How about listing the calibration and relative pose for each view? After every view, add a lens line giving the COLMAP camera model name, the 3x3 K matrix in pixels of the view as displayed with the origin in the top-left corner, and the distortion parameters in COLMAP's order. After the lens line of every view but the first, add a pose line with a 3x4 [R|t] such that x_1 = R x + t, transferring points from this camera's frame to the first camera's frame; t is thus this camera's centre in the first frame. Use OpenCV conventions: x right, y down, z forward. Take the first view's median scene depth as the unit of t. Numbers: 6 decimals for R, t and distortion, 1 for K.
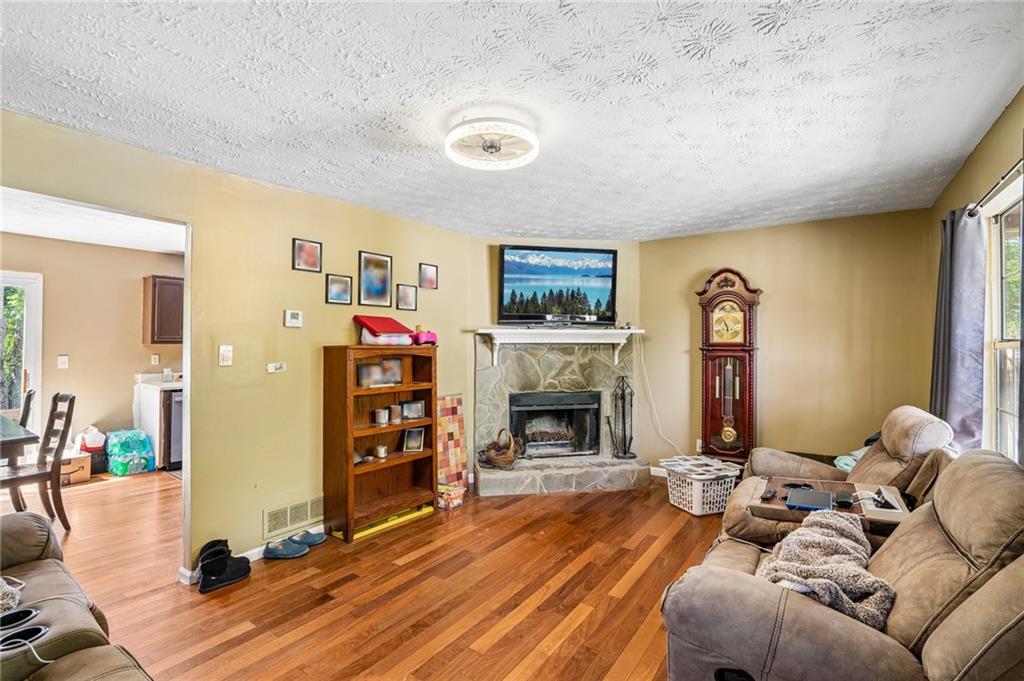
lens RADIAL K [[479.6, 0, 506.0], [0, 479.6, 338.0], [0, 0, 1]] dist [-0.053281, 0.024071]
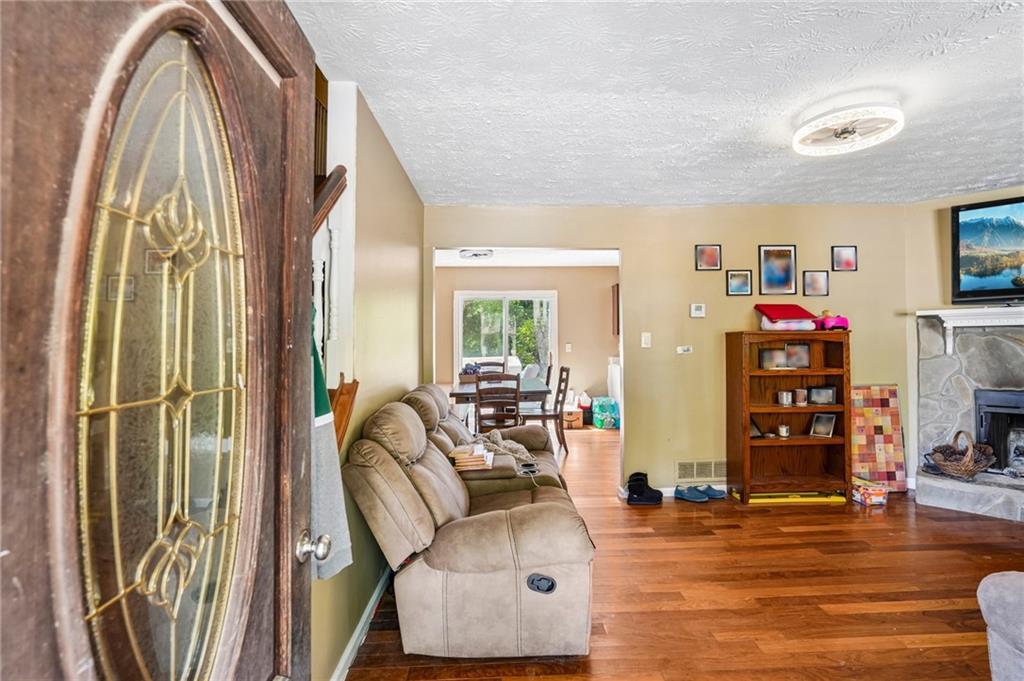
lens RADIAL K [[479.6, 0, 506.0], [0, 479.6, 338.0], [0, 0, 1]] dist [-0.053281, 0.024071]
pose [[0.605370, -0.010674, -0.795872, 0.187475], [0.022768, 0.999733, 0.003910, 0.011630], [0.795618, -0.020487, 0.605452, -0.114293]]
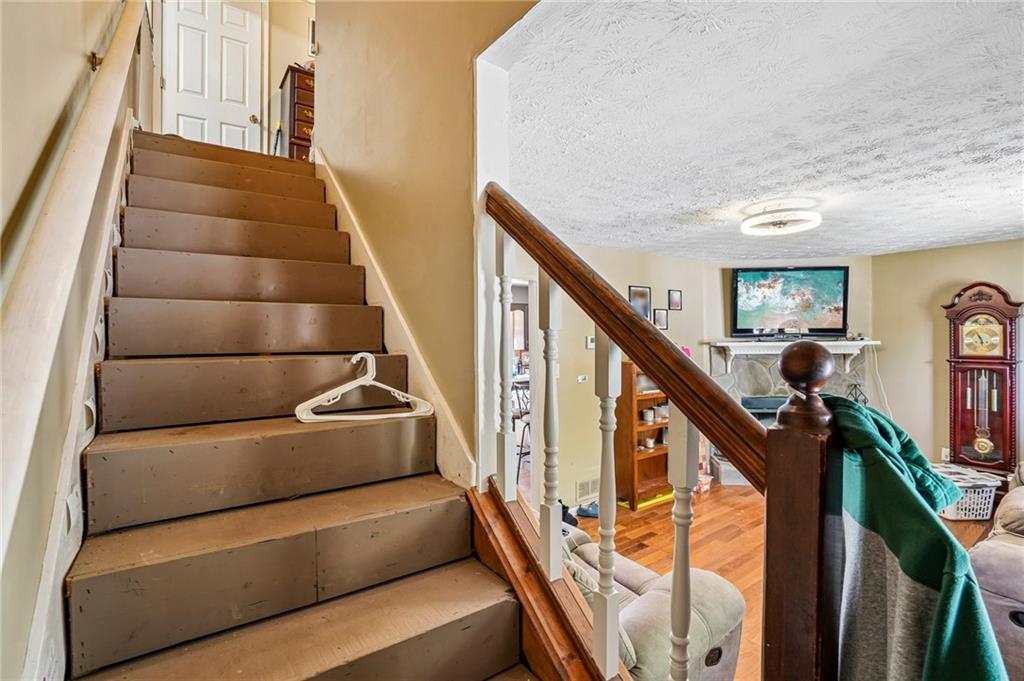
lens RADIAL K [[479.6, 0, 506.0], [0, 479.6, 338.0], [0, 0, 1]] dist [-0.053281, 0.024071]
pose [[0.947105, -0.007652, -0.320831, -0.197281], [0.013613, 0.999774, 0.016339, -0.063764], [0.320634, -0.019842, 0.946995, -0.299016]]
